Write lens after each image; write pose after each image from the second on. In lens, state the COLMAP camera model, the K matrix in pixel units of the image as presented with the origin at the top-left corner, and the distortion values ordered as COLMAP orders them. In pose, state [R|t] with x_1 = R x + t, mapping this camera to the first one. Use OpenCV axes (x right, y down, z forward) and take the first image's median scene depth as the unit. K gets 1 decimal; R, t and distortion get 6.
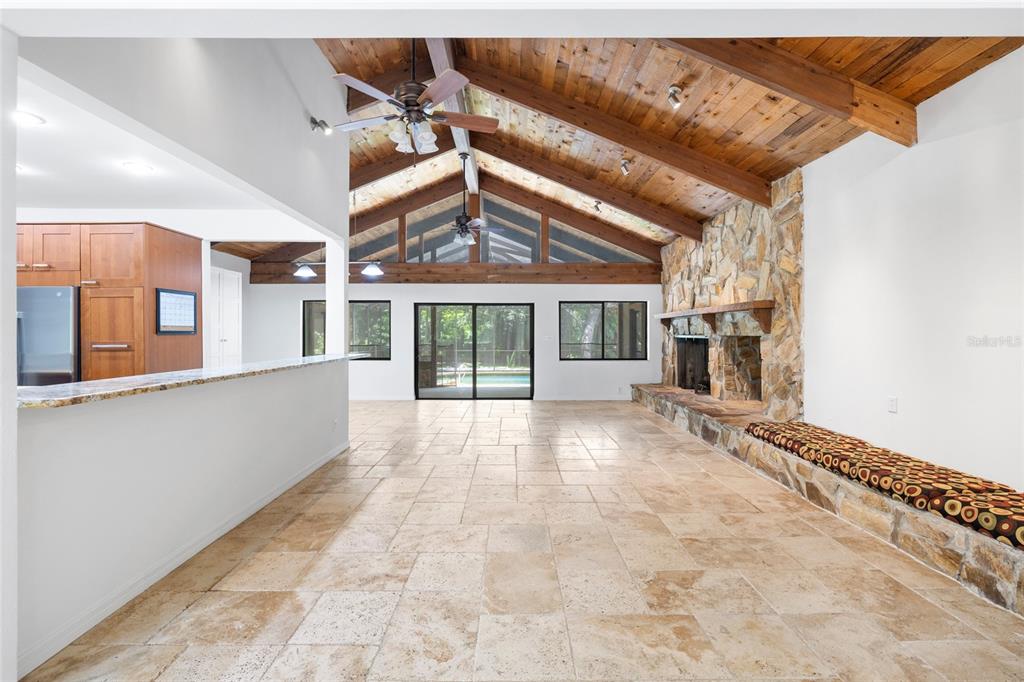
lens RADIAL K [[458.6, 0, 516.0], [0, 458.6, 334.4], [0, 0, 1]] dist [-0.009739, 0.002464]
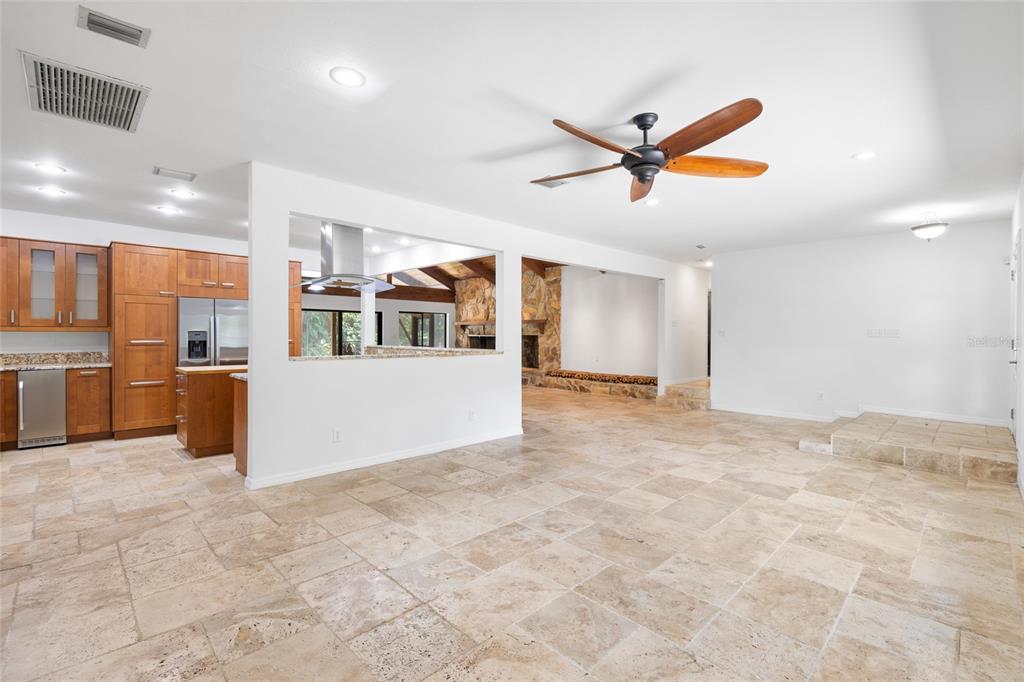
lens RADIAL K [[458.6, 0, 516.3], [0, 458.6, 333.9], [0, 0, 1]] dist [-0.009739, 0.002464]
pose [[0.713264, 0.004065, 0.700884, -1.135528], [-0.003014, 0.999992, -0.002733, 0.003757], [-0.700889, -0.000163, 0.713270, -0.527711]]
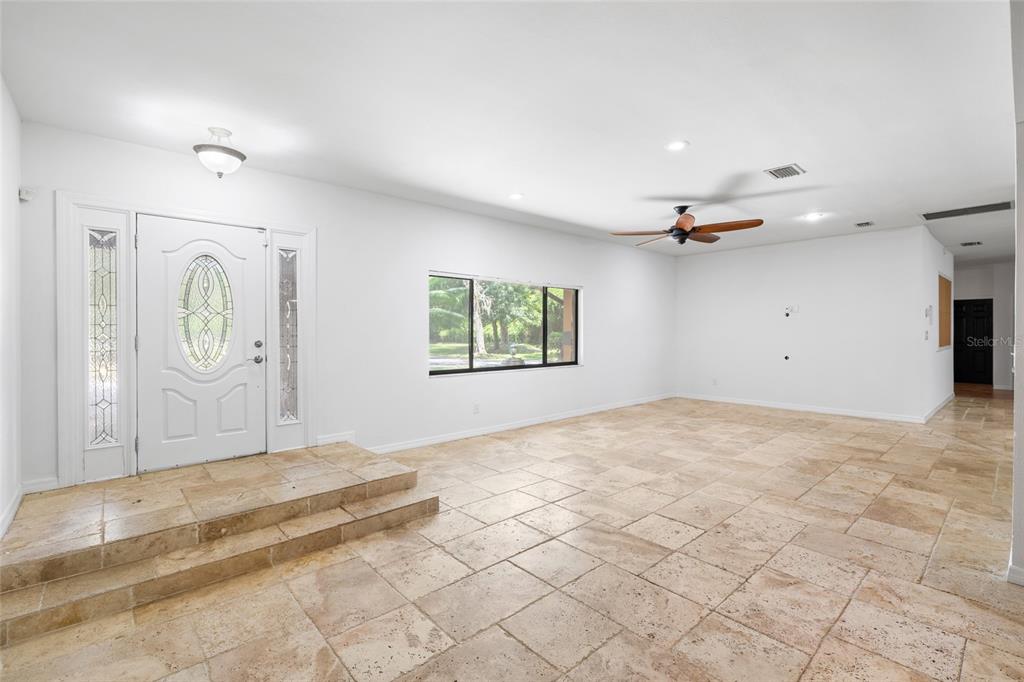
lens RADIAL K [[458.6, 0, 511.9], [0, 458.6, 335.2], [0, 0, 1]] dist [-0.009739, 0.002464]
pose [[-0.757408, 0.009570, -0.652871, 0.328118], [0.002343, 0.999926, 0.011938, 0.001262], [0.652937, 0.007512, -0.757375, 0.290854]]
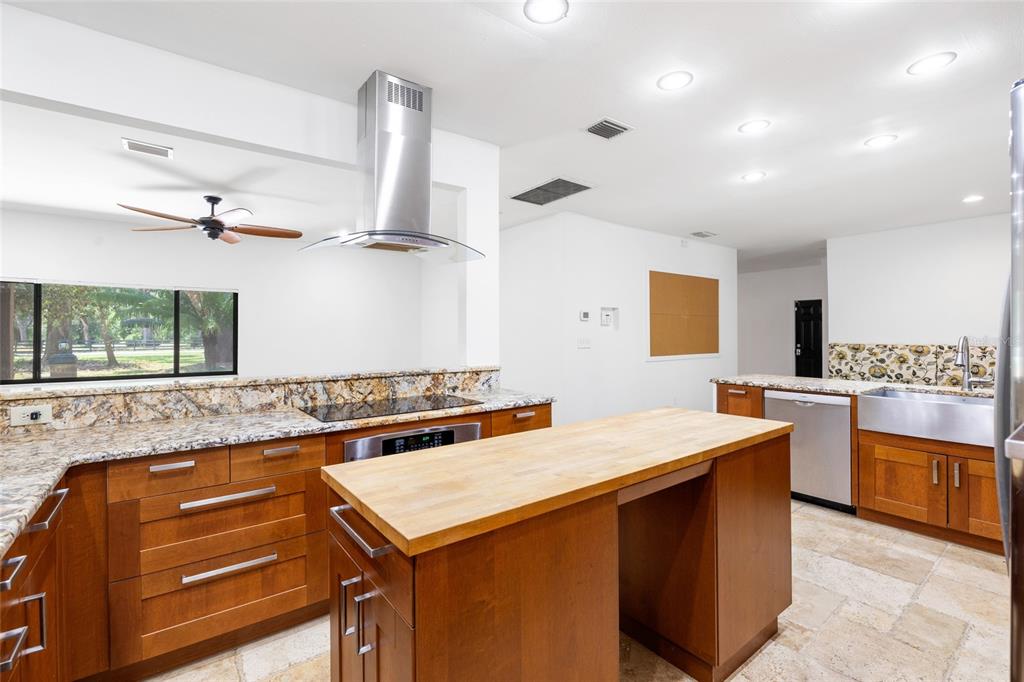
lens RADIAL K [[458.6, 0, 511.9], [0, 458.6, 336.3], [0, 0, 1]] dist [-0.009739, 0.002464]
pose [[-0.806521, 0.006332, -0.591171, -0.559092], [0.004244, 0.999979, 0.004920, -0.001450], [0.591190, 0.001459, -0.806531, 0.826136]]
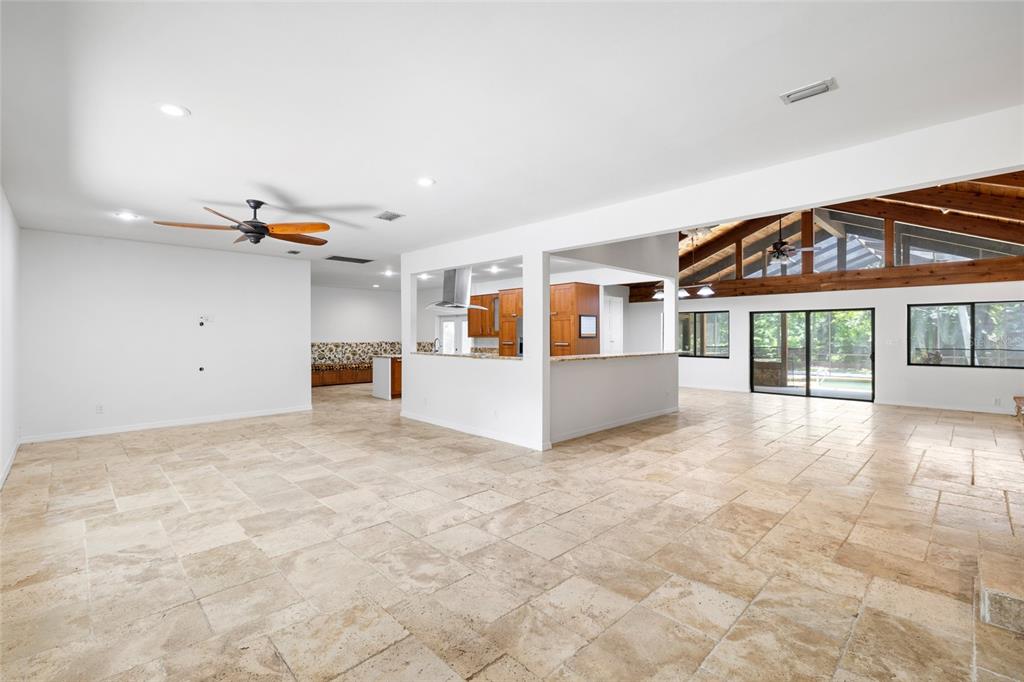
lens RADIAL K [[458.6, 0, 510.9], [0, 458.6, 335.7], [0, 0, 1]] dist [-0.009739, 0.002464]
pose [[0.693023, 0.000802, -0.720915, 0.361271], [-0.001026, 0.999999, 0.000126, -0.009513], [0.720914, 0.000652, 0.693024, -0.488337]]
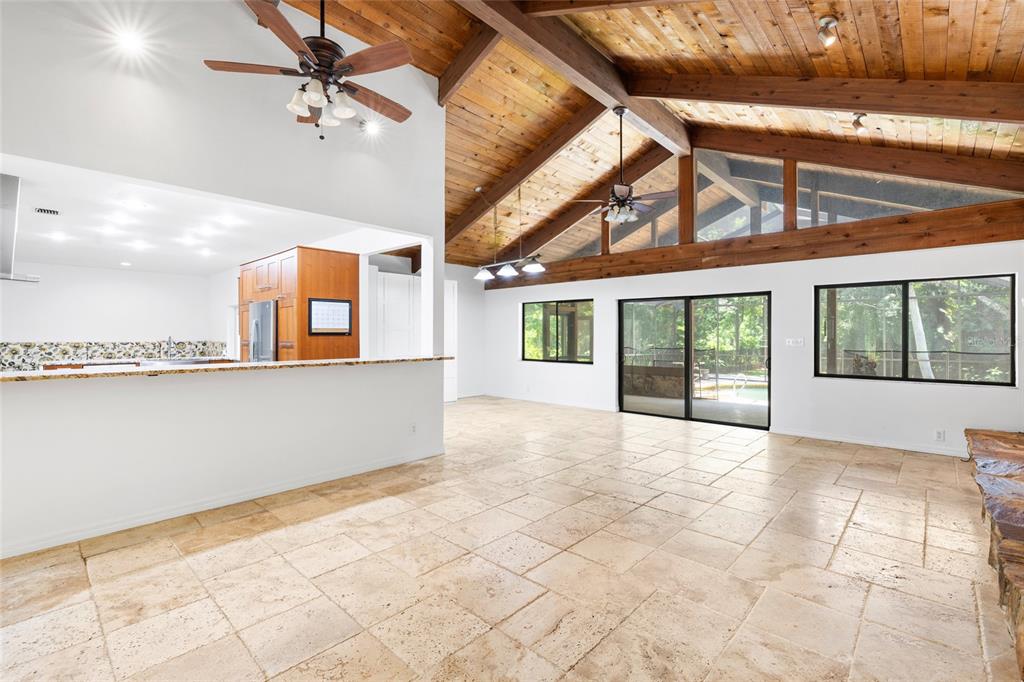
lens RADIAL K [[458.6, 0, 512.1], [0, 458.6, 335.8], [0, 0, 1]] dist [-0.009739, 0.002464]
pose [[0.725191, 0.002214, -0.688544, 0.397509], [-0.002497, 0.999997, 0.000587, -0.001082], [0.688543, 0.001294, 0.725194, 0.403433]]
